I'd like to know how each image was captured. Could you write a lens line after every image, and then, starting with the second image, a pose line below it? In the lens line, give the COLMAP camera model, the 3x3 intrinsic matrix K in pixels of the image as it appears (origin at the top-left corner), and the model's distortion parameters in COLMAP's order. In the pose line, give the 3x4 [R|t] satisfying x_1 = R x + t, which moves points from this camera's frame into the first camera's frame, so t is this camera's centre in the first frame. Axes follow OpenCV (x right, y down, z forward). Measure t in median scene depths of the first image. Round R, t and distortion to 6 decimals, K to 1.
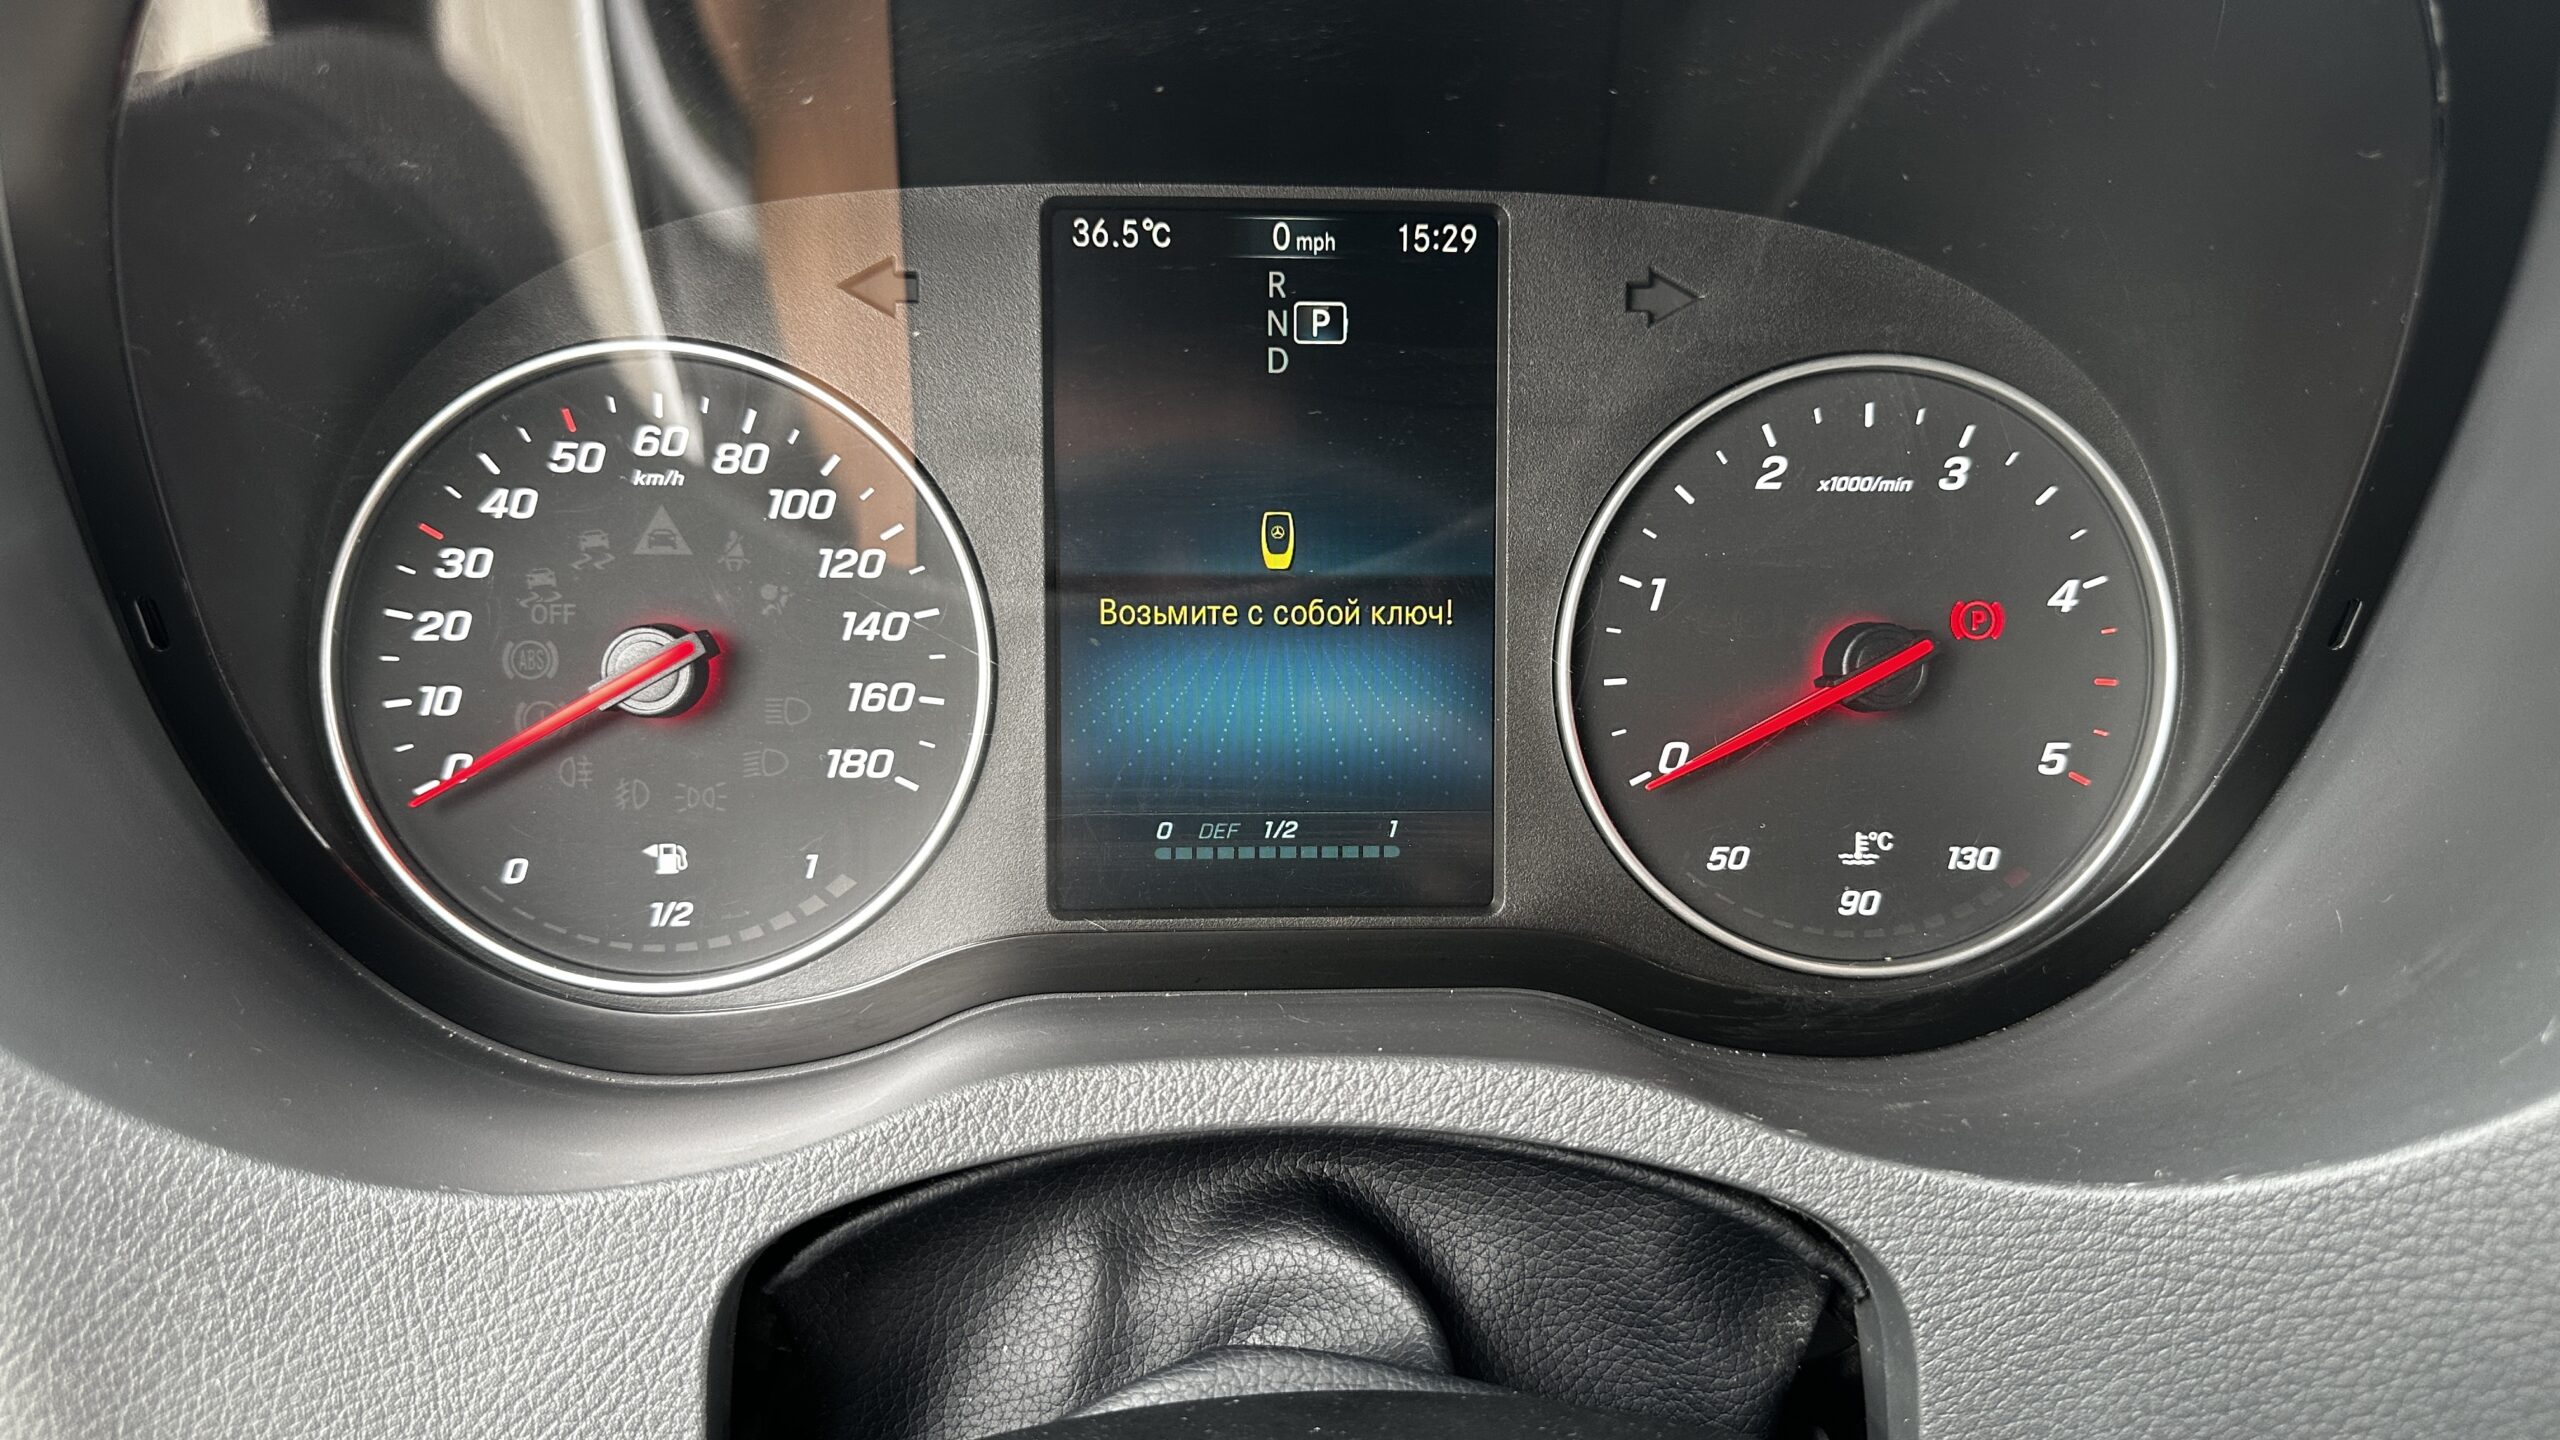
lens RADIAL K [[1848.3, 0, 1275.9], [0, 1848.3, 712.6], [0, 0, 1]] dist [0.147538, -0.347195]
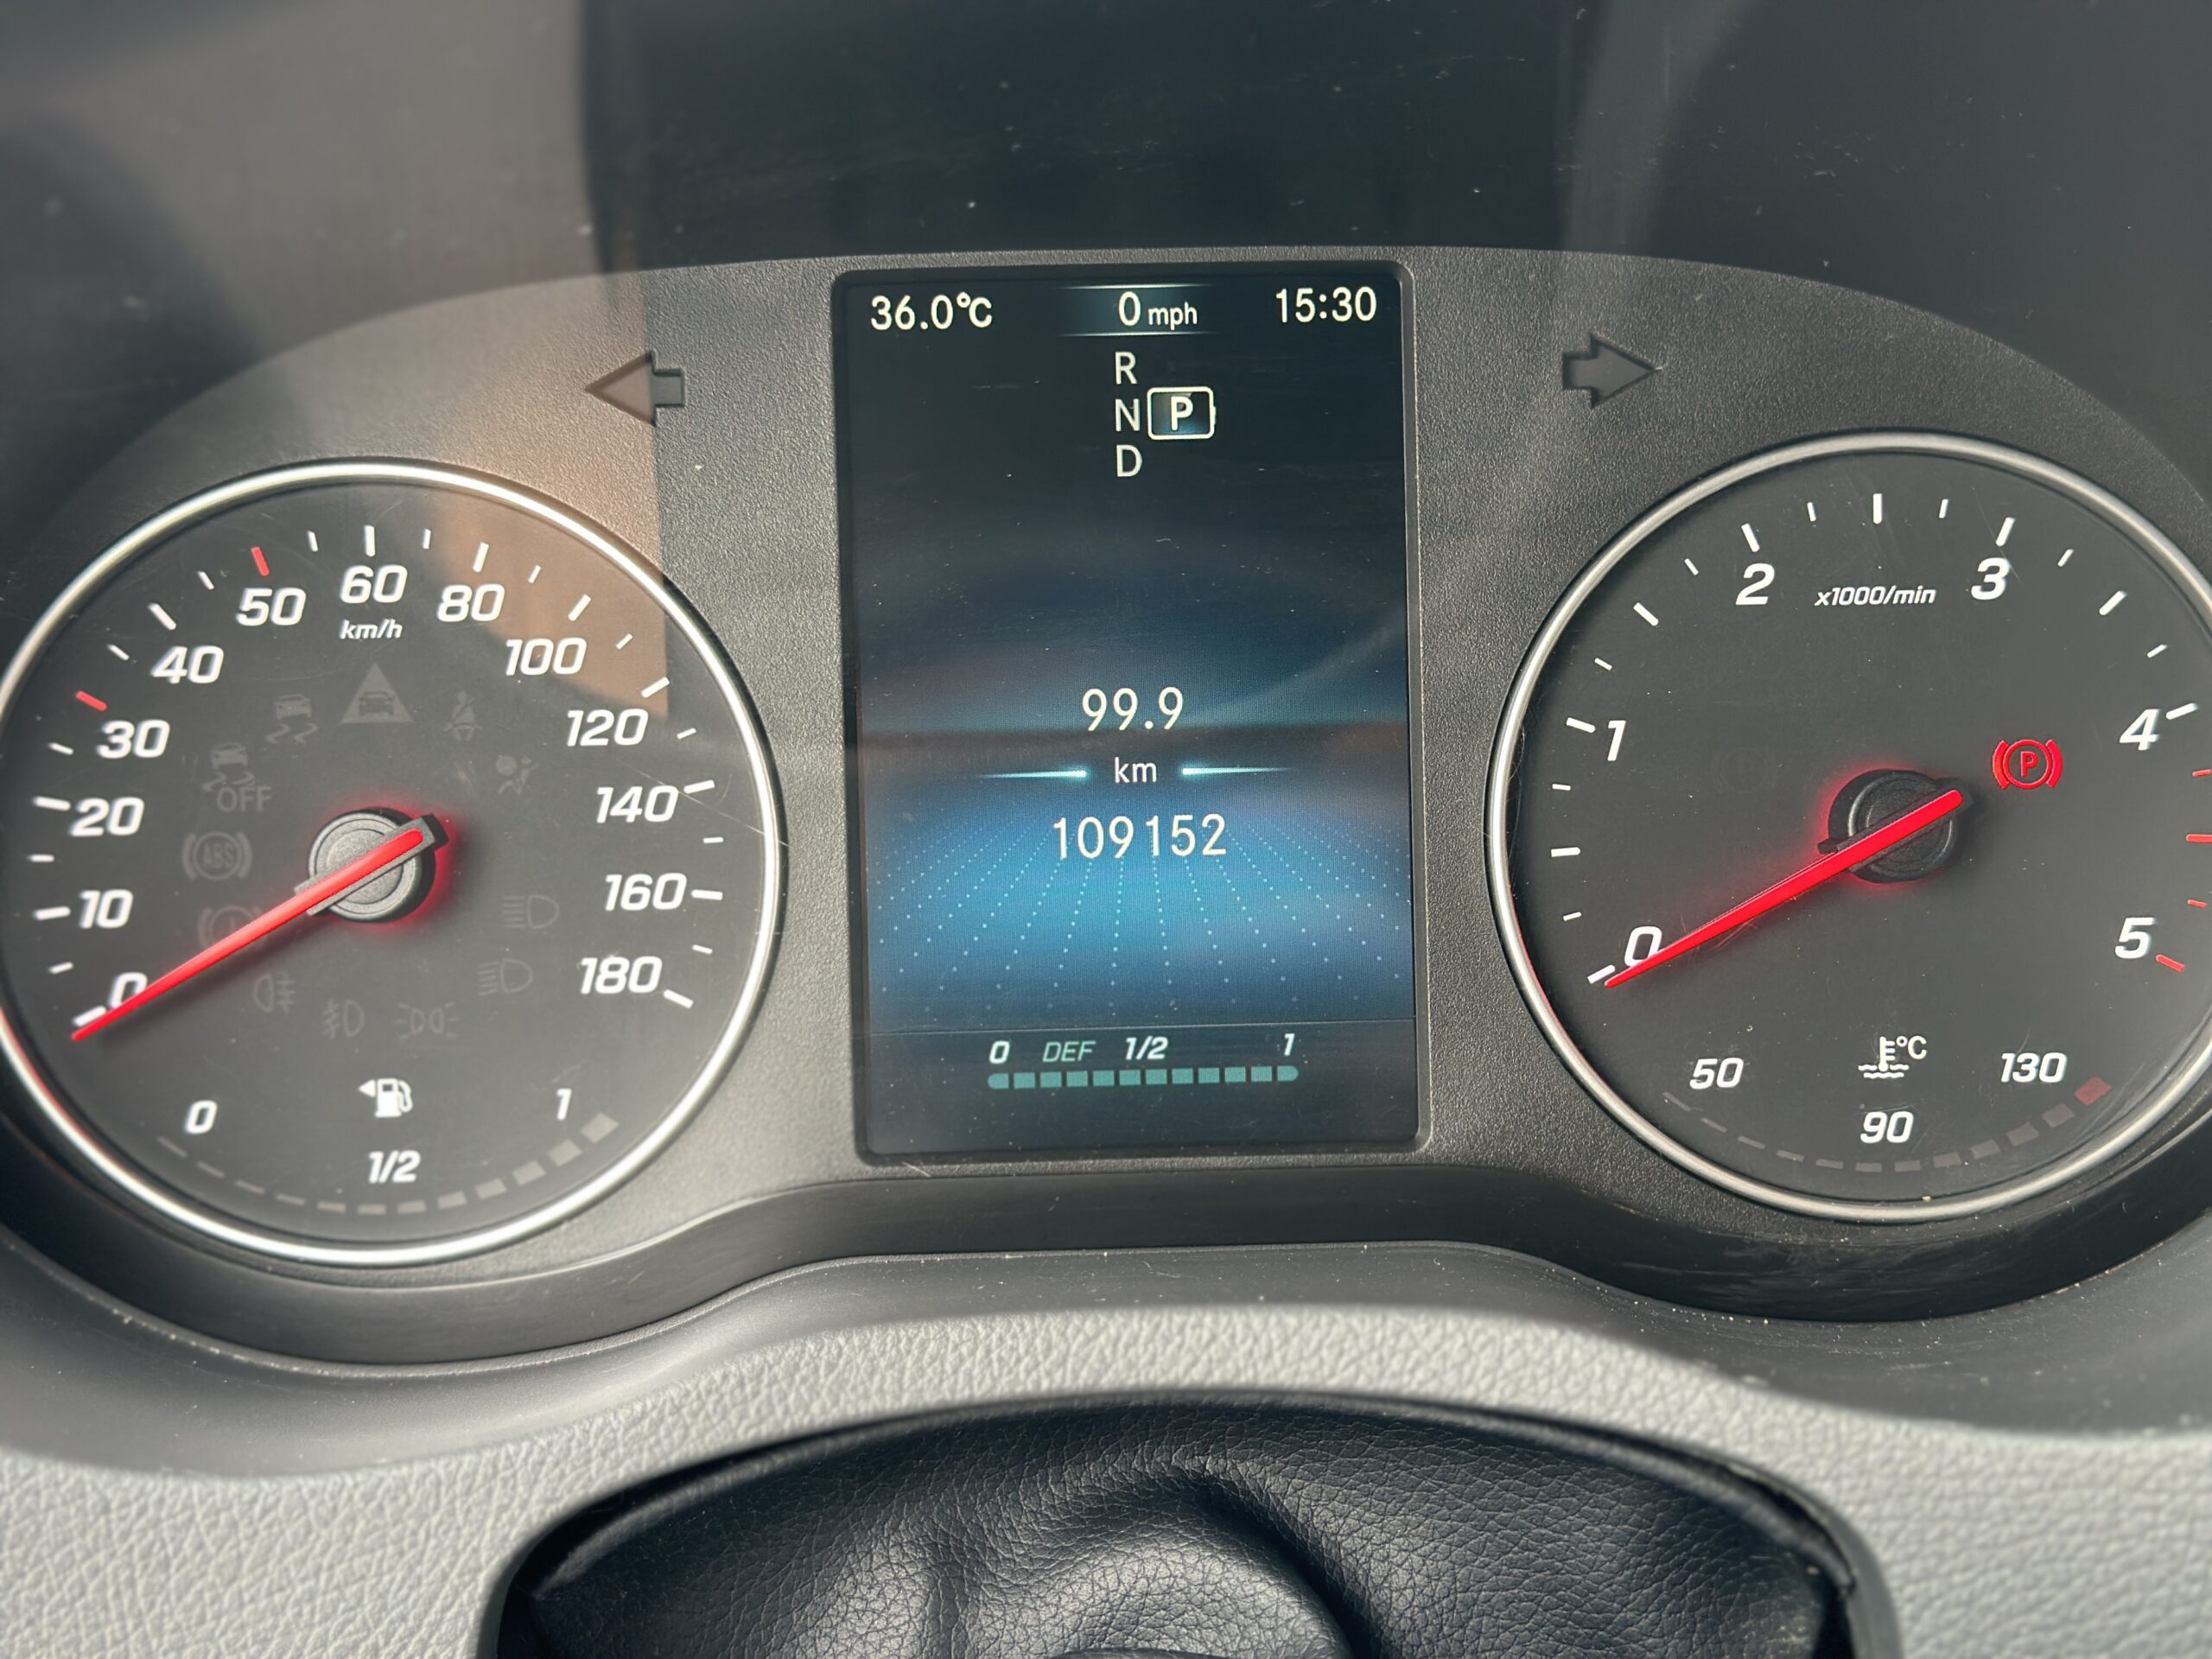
lens RADIAL K [[3122.1, 0, 1114.8], [0, 3122.1, 832.5], [0, 0, 1]] dist [0.127602, 0.046582]
pose [[0.999354, -0.023397, -0.027268, 0.029173], [0.022527, 0.999241, -0.031789, 0.013933], [0.027991, 0.031154, 0.999123, -0.356125]]
